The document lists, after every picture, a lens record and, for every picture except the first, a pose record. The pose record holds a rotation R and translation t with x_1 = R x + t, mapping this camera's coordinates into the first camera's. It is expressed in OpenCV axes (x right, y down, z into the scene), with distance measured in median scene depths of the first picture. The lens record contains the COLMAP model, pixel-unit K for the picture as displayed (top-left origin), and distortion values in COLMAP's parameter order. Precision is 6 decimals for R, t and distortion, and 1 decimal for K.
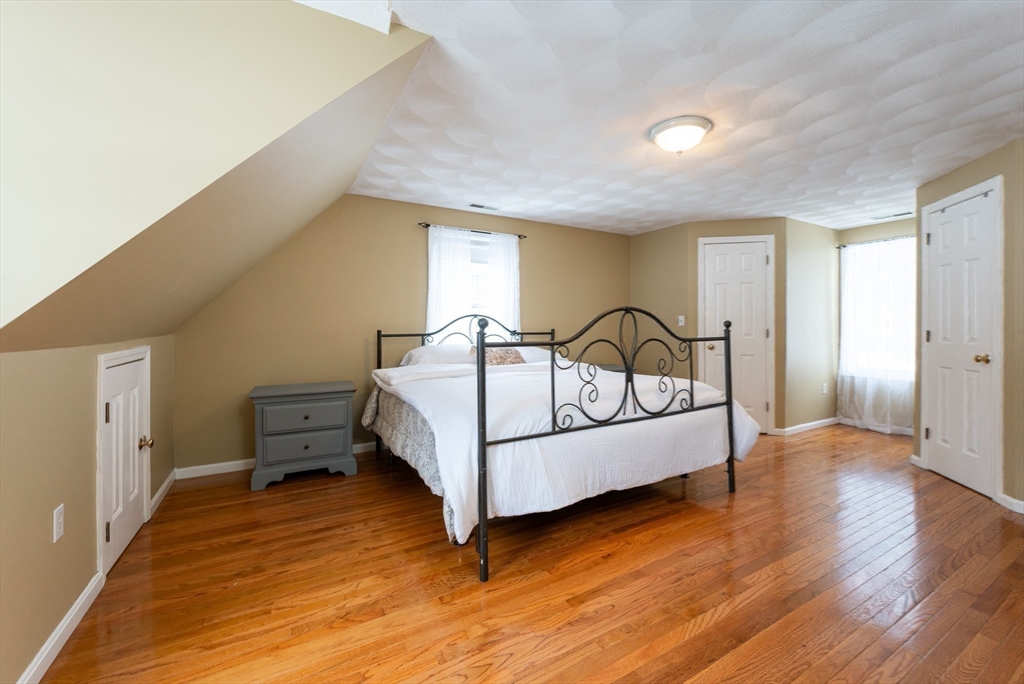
lens RADIAL K [[411.7, 0, 511.4], [0, 411.7, 332.7], [0, 0, 1]] dist [-0.002461, -0.000171]
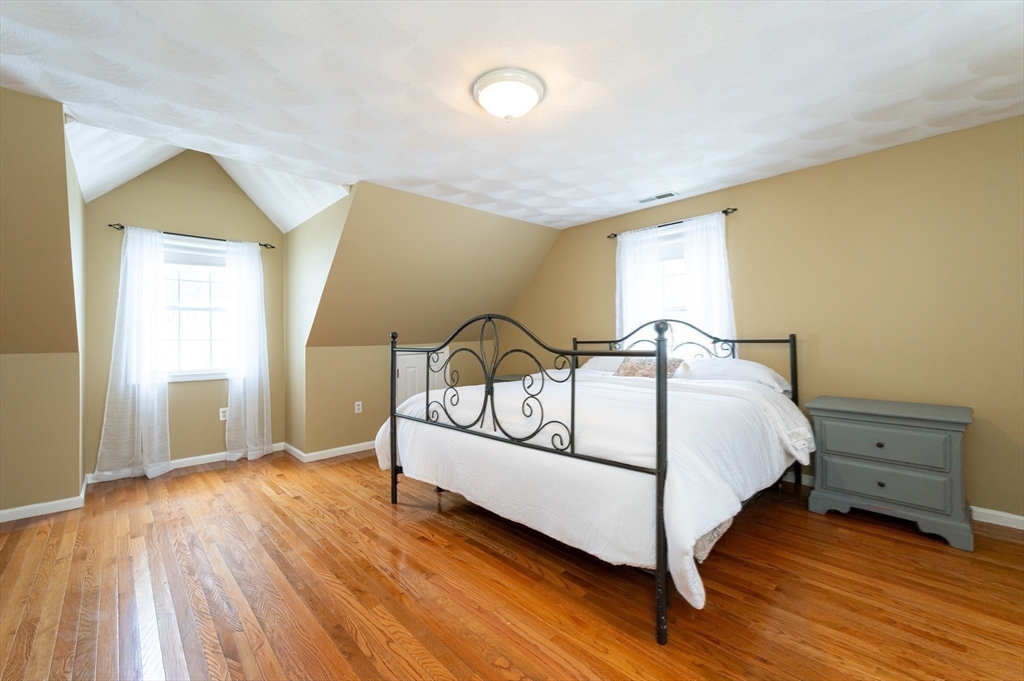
lens RADIAL K [[434.7, 0, 512.0], [0, 434.7, 340.5], [0, 0, 1]] dist [0.056082, 0.000108]
pose [[0.221714, 0.004365, -0.975102, 1.219237], [0.004087, 0.999977, 0.005406, -0.008465], [0.975103, -0.005183, 0.221691, 0.803000]]
